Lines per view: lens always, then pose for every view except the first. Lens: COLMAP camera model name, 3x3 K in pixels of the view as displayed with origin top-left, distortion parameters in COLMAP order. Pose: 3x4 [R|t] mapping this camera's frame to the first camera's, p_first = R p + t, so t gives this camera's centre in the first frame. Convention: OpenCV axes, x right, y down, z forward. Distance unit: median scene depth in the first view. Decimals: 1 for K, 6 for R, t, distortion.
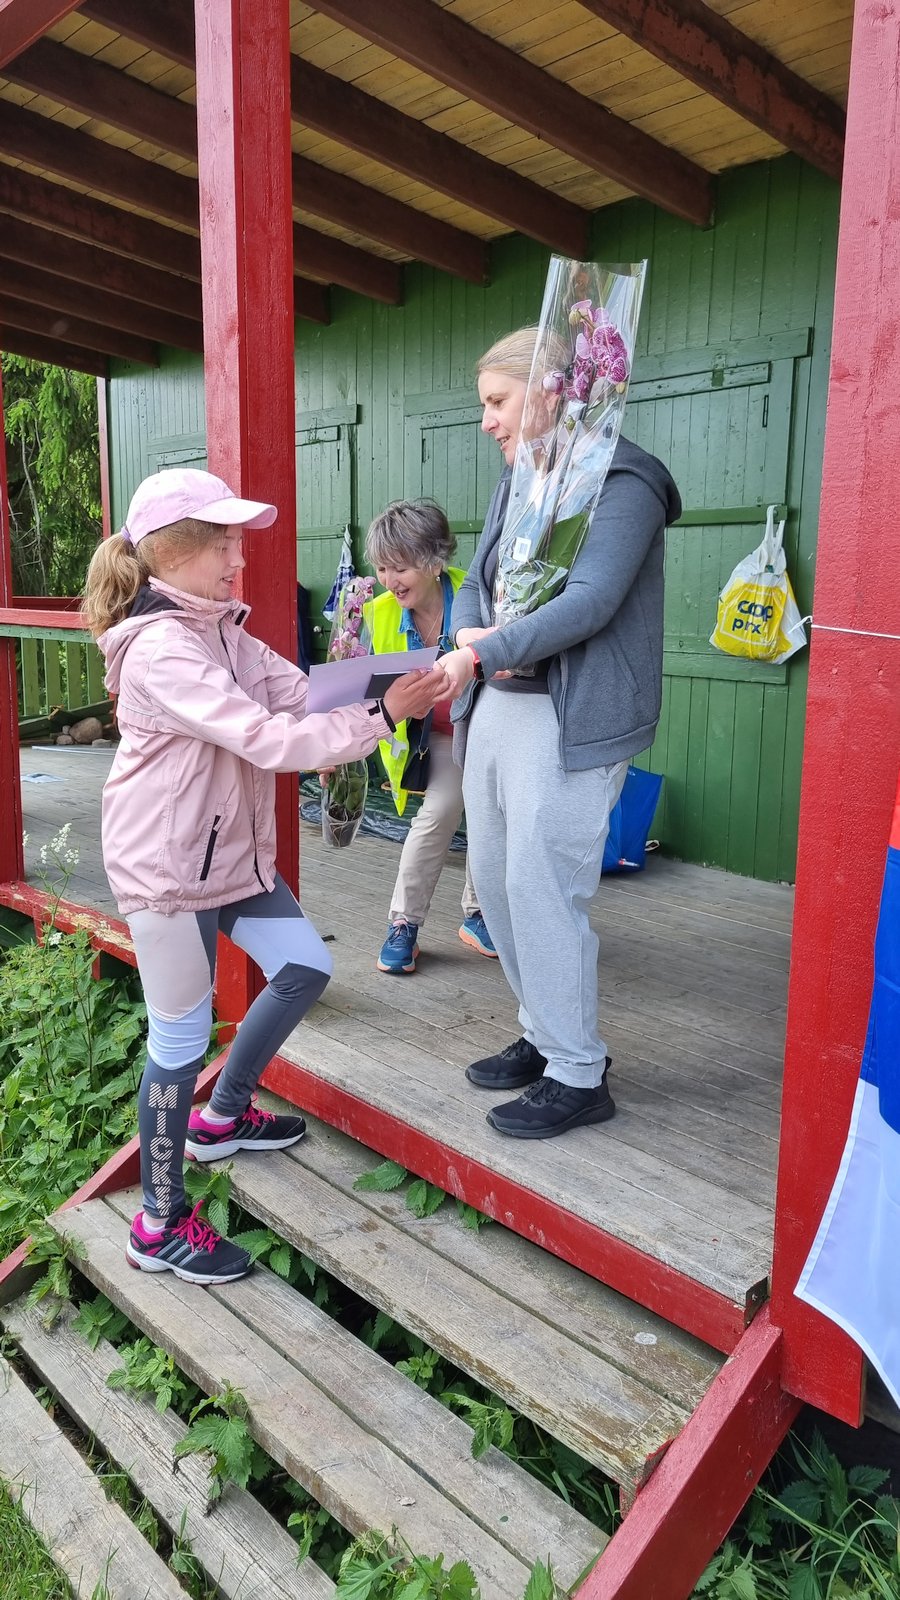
lens RADIAL K [[1208.2, 0, 457.4], [0, 1208.2, 784.6], [0, 0, 1]] dist [0.057232, -0.037854]
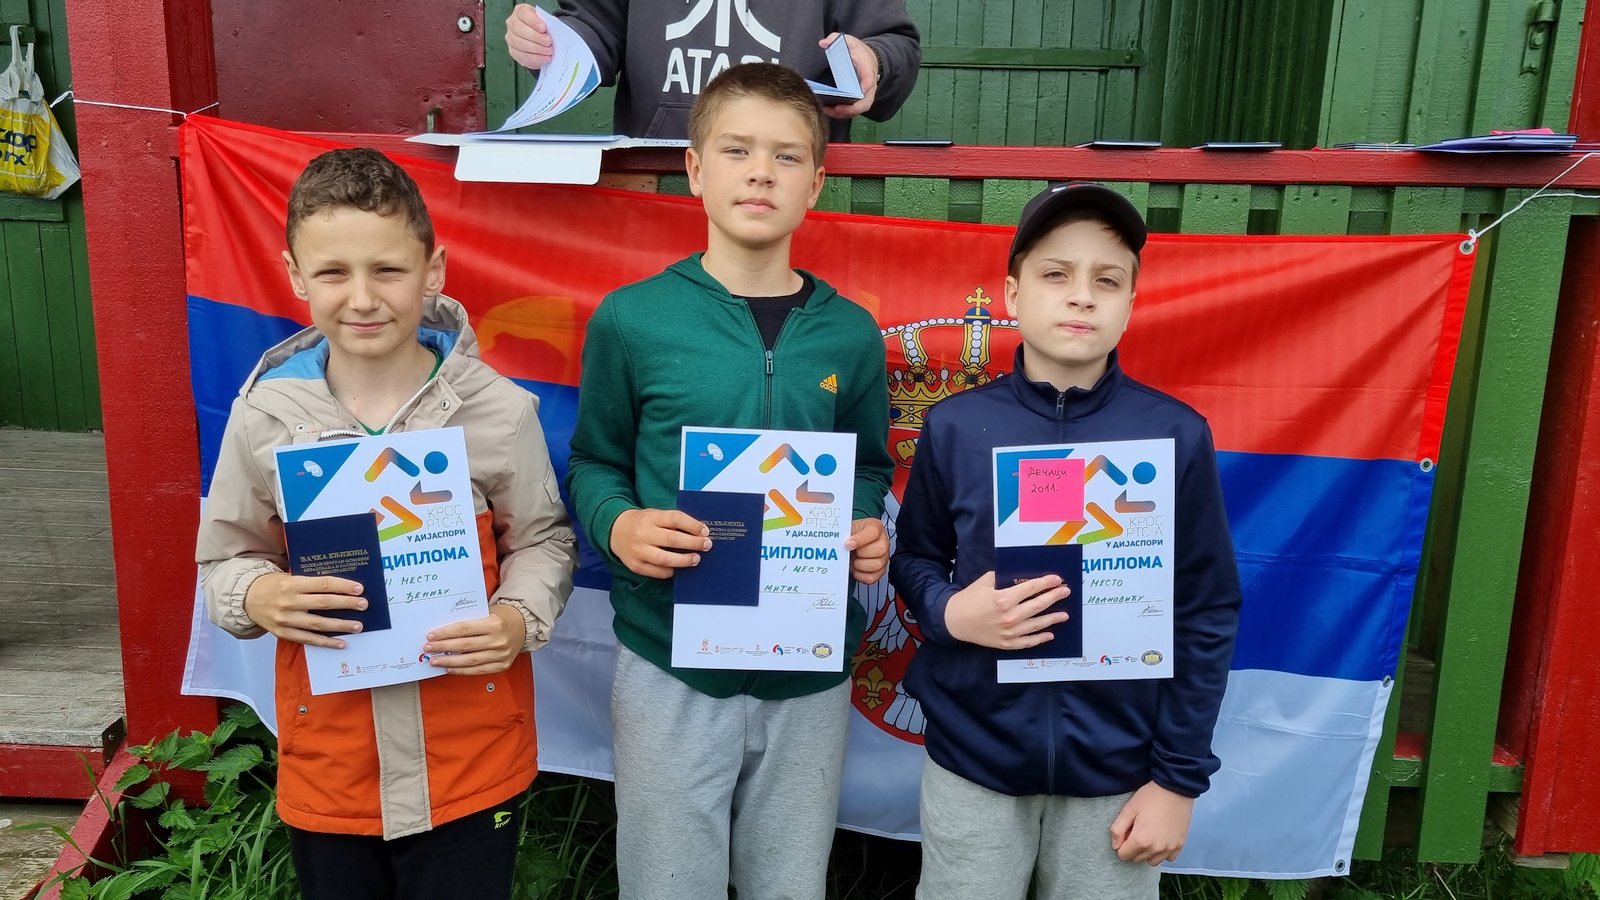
lens RADIAL K [[1208.2, 0, 799.1], [0, 1208.2, 434.2], [0, 0, 1]] dist [0.057232, -0.037854]
pose [[0.699408, -0.137303, 0.701410, -0.049415], [0.096008, 0.990528, 0.098165, 0.091049], [-0.708245, -0.001316, 0.705966, -0.173778]]
